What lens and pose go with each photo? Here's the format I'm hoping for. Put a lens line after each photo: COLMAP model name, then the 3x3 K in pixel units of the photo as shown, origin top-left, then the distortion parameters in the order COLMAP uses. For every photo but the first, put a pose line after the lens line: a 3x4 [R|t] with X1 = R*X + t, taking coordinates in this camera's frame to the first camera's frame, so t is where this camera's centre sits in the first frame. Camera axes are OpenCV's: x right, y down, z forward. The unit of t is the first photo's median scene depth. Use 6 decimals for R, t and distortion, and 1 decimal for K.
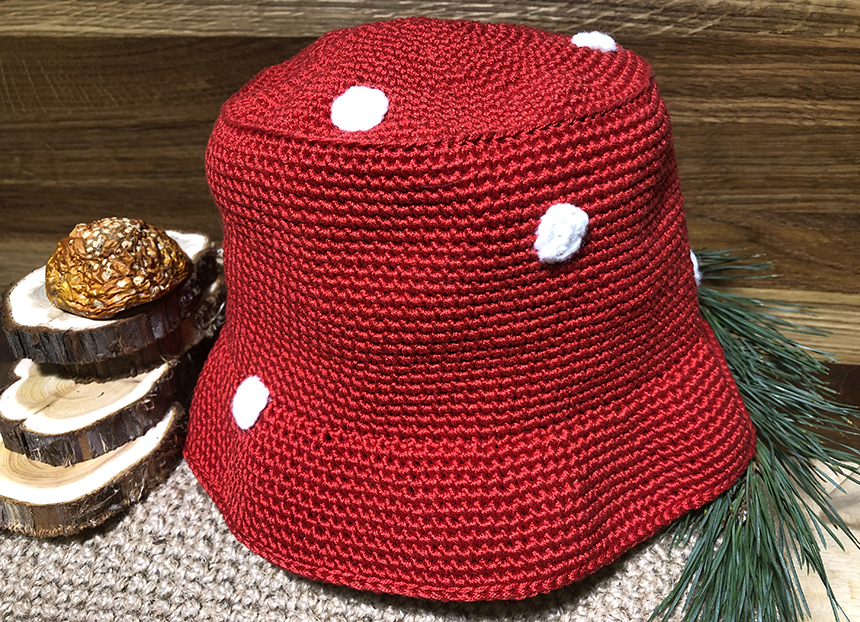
lens RADIAL K [[736.4, 0, 430.8], [0, 736.4, 298.0], [0, 0, 1]] dist [-0.011861, 0.016316]
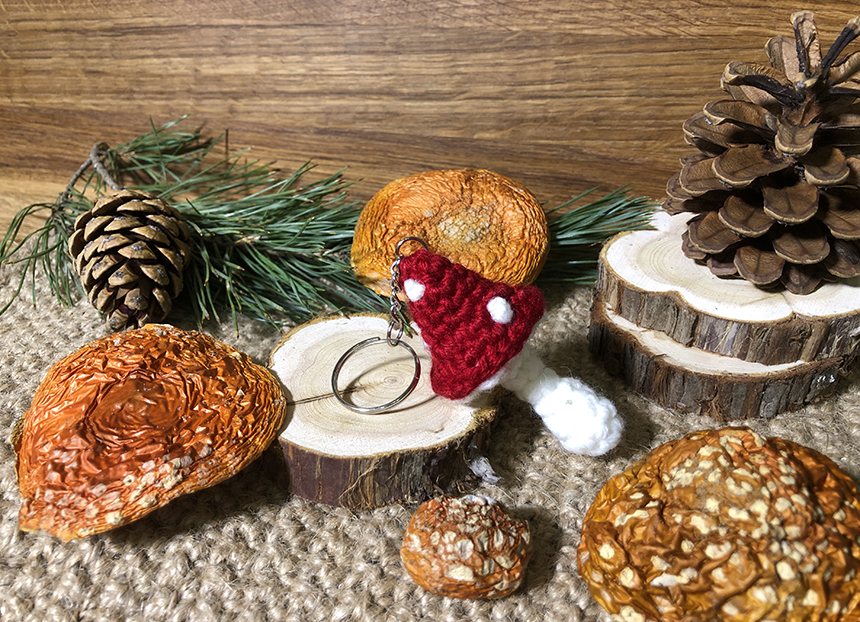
lens RADIAL K [[736.4, 0, 430.8], [0, 736.4, 298.0], [0, 0, 1]] dist [-0.011861, 0.016316]
pose [[0.996712, 0.069323, -0.041949, -0.004860], [-0.071726, 0.995691, -0.058784, 0.079042], [0.037693, 0.061599, 0.997389, 0.256315]]
